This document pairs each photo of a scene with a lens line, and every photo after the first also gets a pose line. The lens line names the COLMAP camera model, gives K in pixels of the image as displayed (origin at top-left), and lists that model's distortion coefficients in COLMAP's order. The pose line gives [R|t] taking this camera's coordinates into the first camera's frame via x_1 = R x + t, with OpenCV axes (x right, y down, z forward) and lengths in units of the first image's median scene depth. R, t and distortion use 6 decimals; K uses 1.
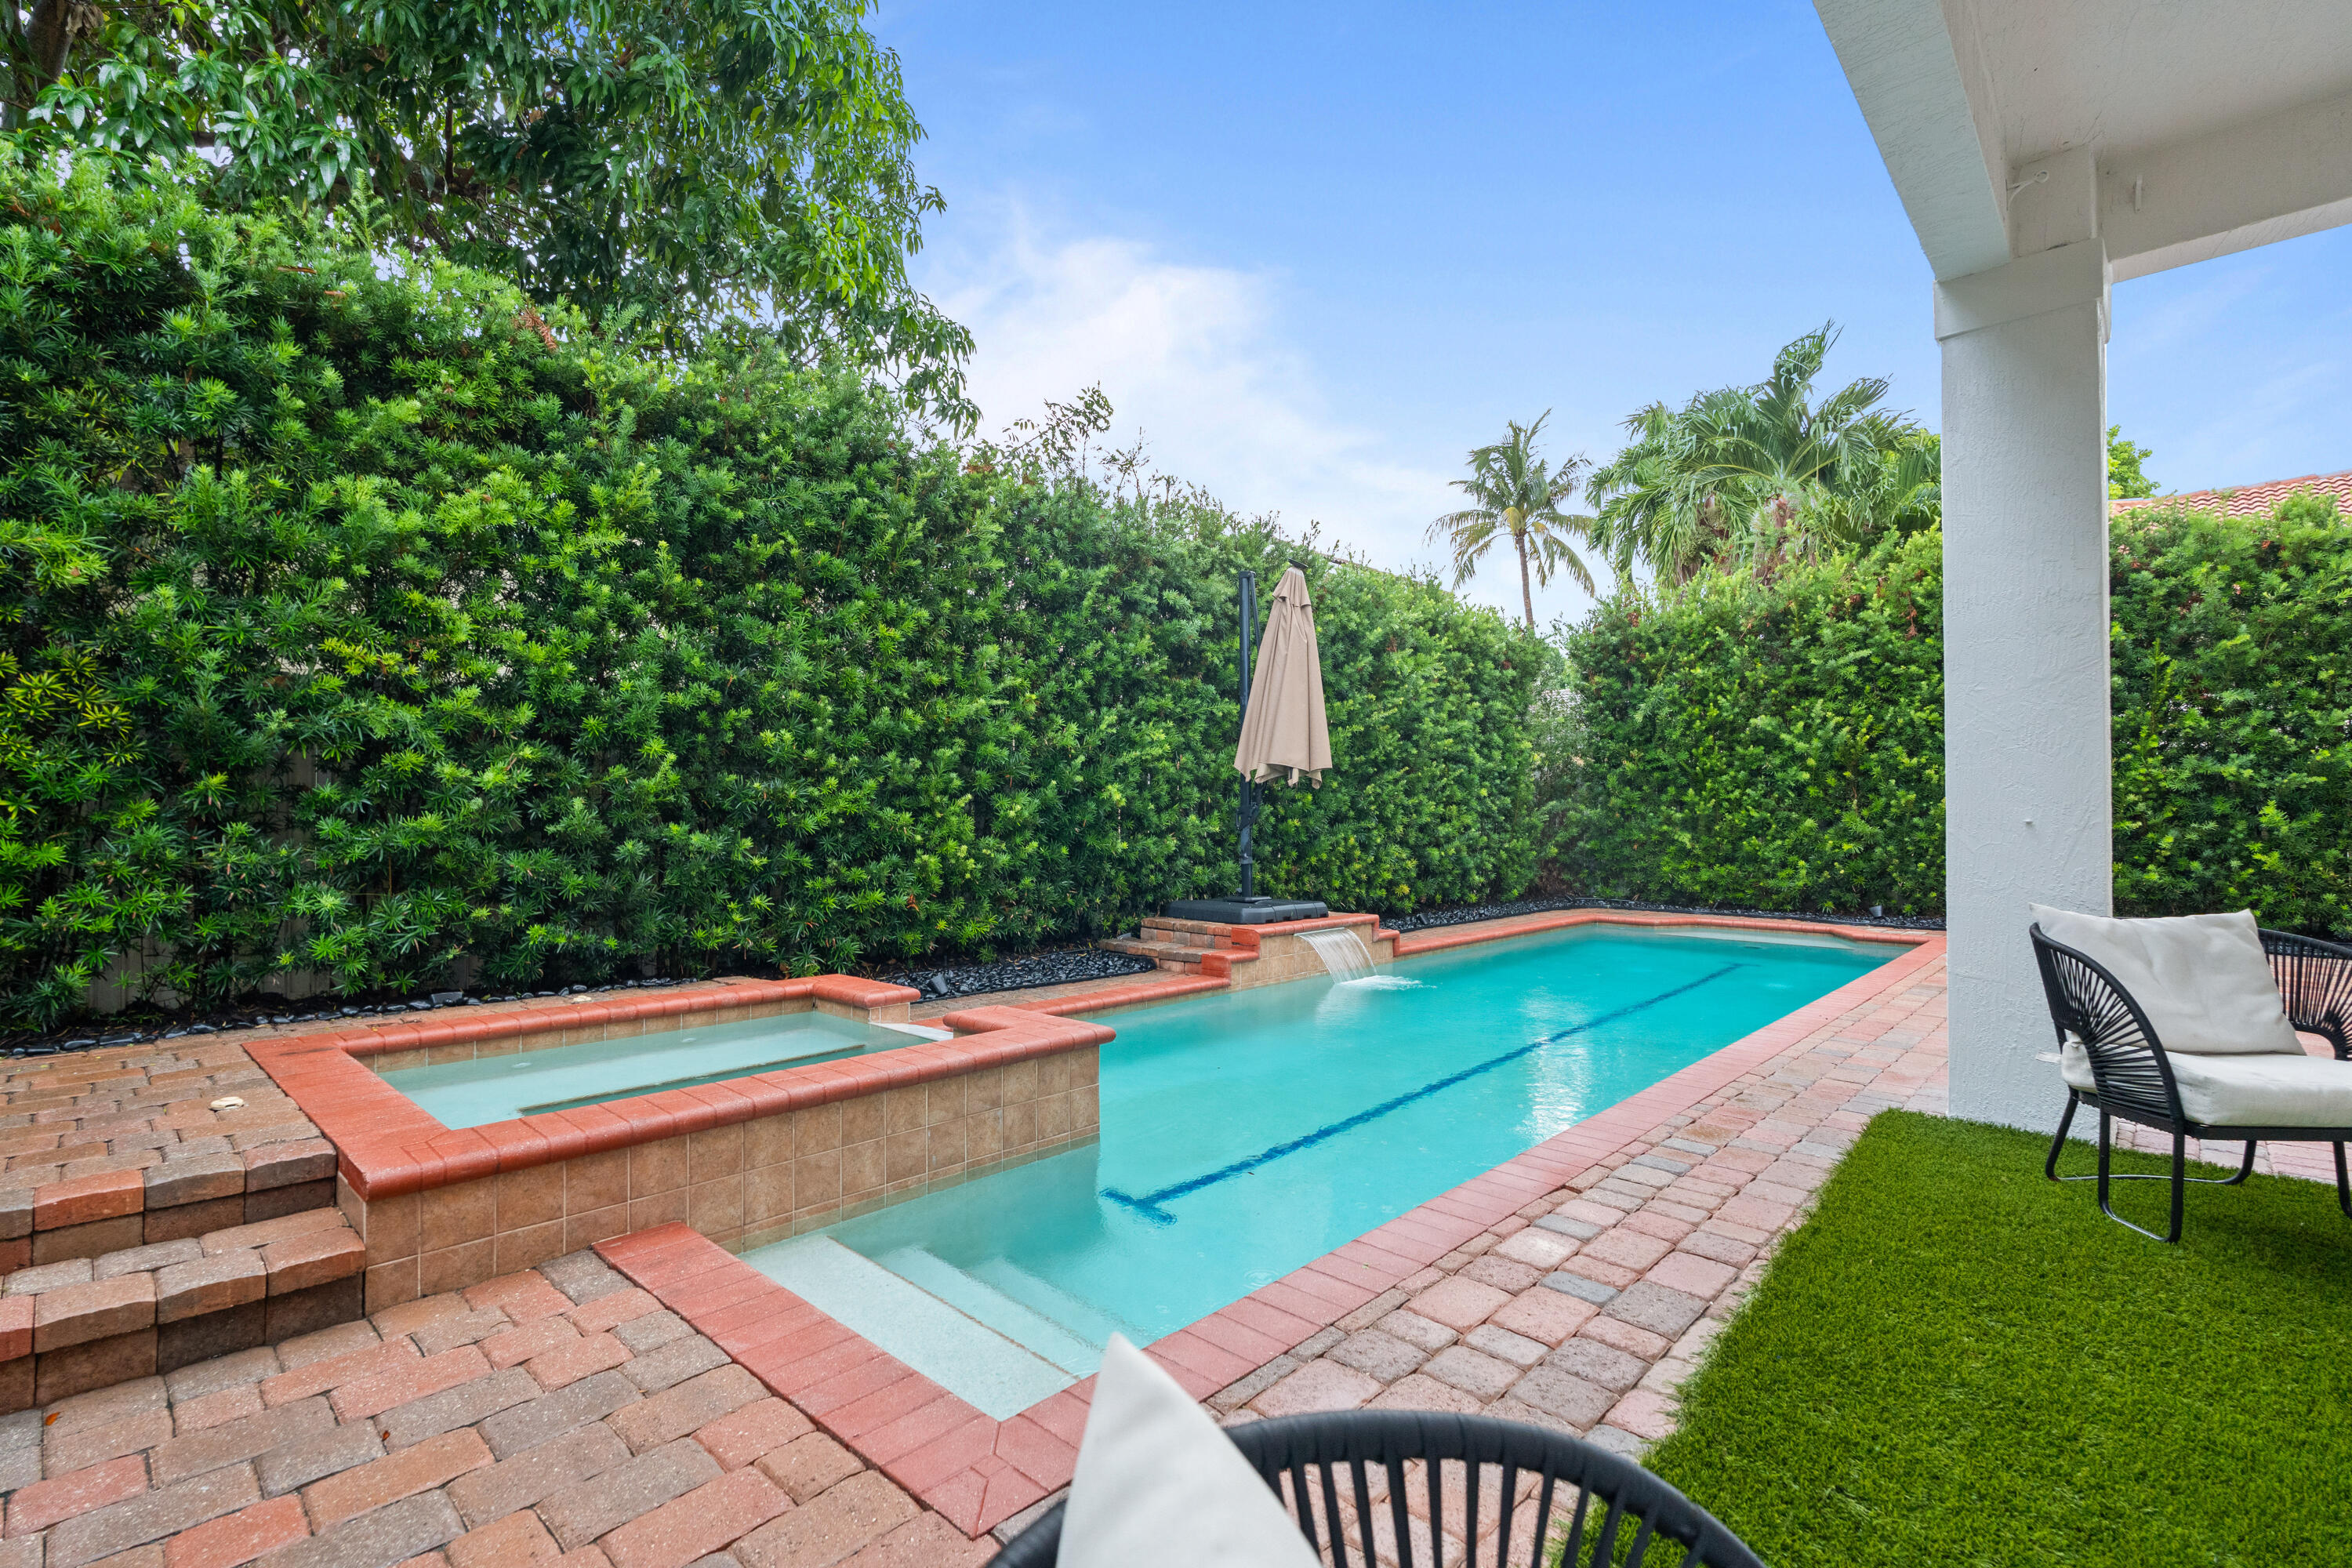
lens RADIAL K [[1036.4, 0, 1176.0], [0, 1036.4, 784.0], [0, 0, 1]] dist [0.000068, -0.000204]
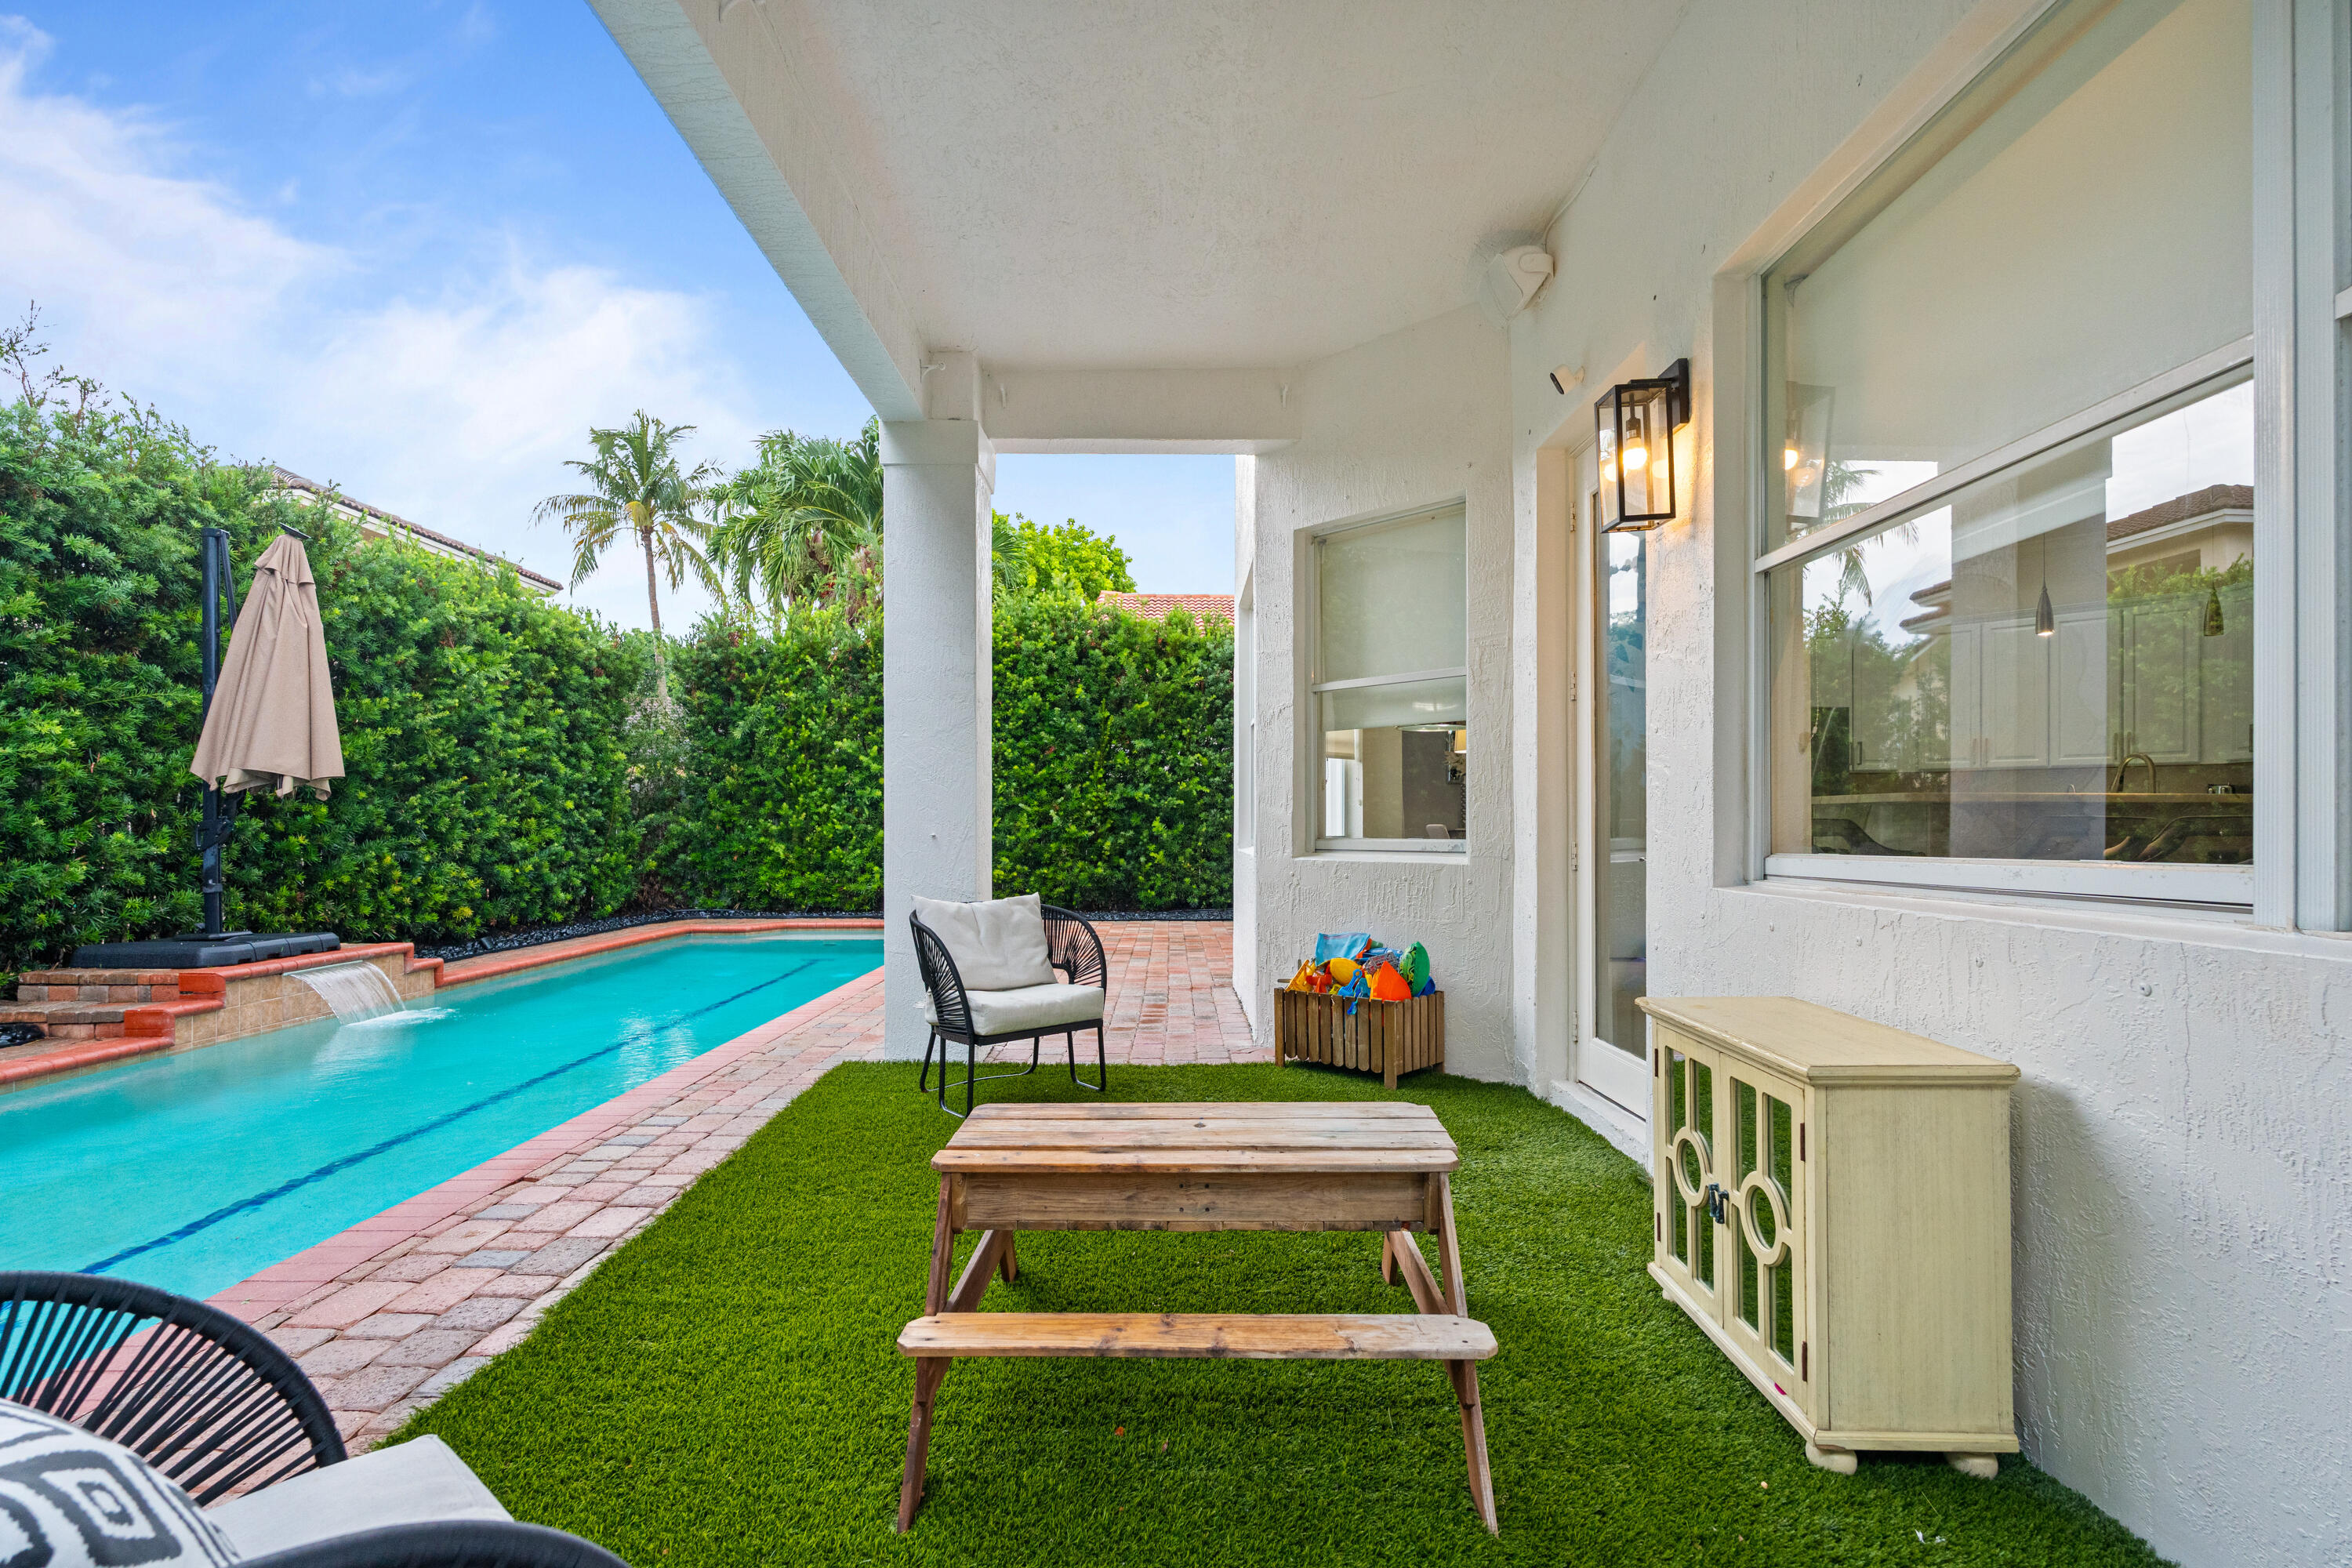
lens RADIAL K [[1065.0, 0, 1181.7], [0, 1065.0, 805.9], [0, 0, 1]] dist [-0.000348, -0.000020]
pose [[0.727055, 0.008138, 0.686531, 0.041495], [-0.016860, 0.999840, 0.006003, -0.006839], [-0.686372, -0.015939, 0.727076, -0.102601]]
